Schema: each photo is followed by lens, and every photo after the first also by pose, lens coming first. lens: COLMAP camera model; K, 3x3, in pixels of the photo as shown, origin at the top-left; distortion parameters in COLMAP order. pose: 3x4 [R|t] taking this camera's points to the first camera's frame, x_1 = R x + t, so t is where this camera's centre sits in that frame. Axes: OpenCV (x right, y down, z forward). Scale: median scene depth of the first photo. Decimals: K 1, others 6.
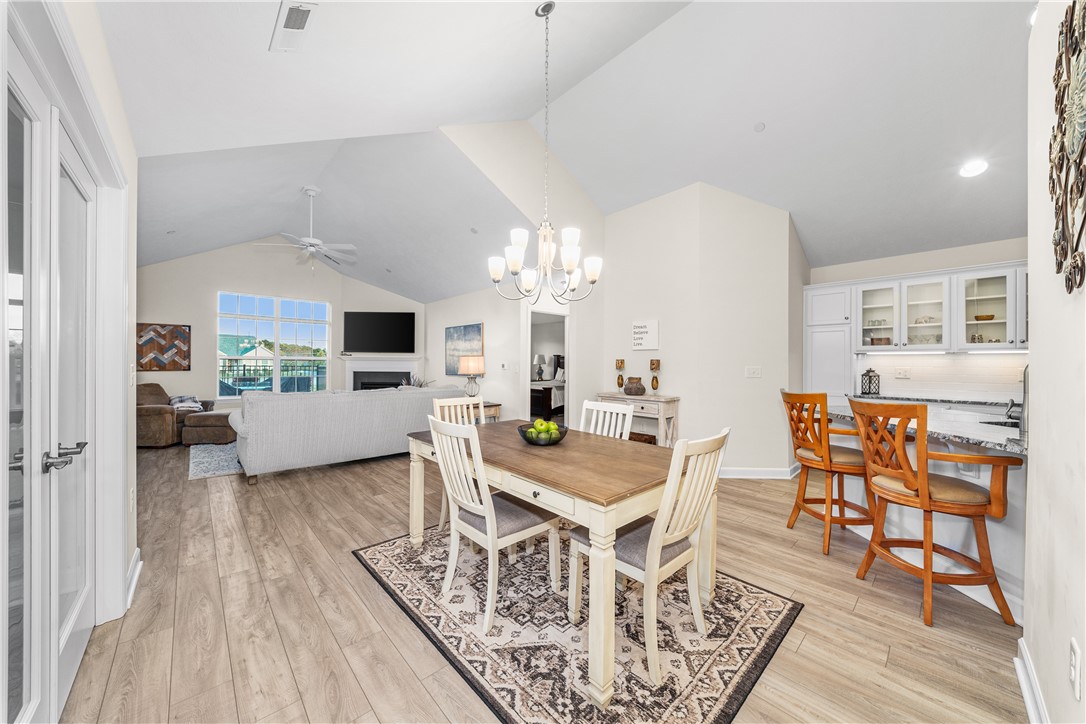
lens RADIAL K [[383.6, 0, 543.8], [0, 383.6, 359.1], [0, 0, 1]] dist [-0.002989, -0.000334]
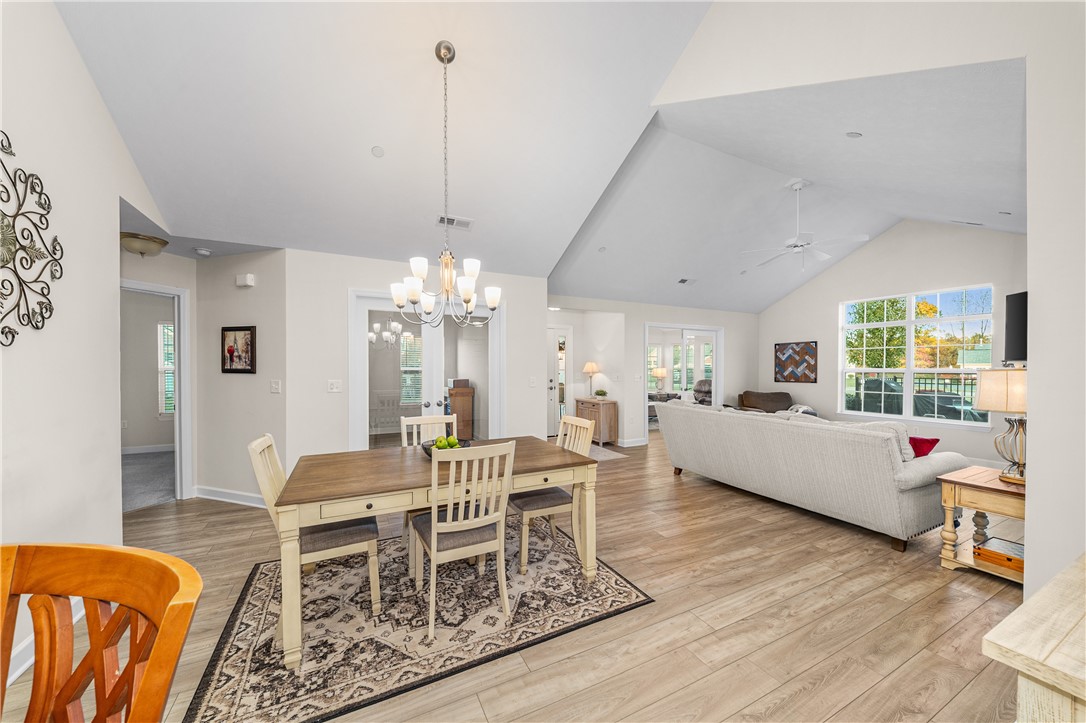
lens RADIAL K [[383.6, 0, 542.2], [0, 383.6, 368.1], [0, 0, 1]] dist [-0.002989, -0.000334]
pose [[-0.273634, 0.001273, -0.961833, 1.085465], [0.000505, 0.999999, 0.001180, -0.044618], [0.961834, -0.000163, -0.273635, 1.747013]]
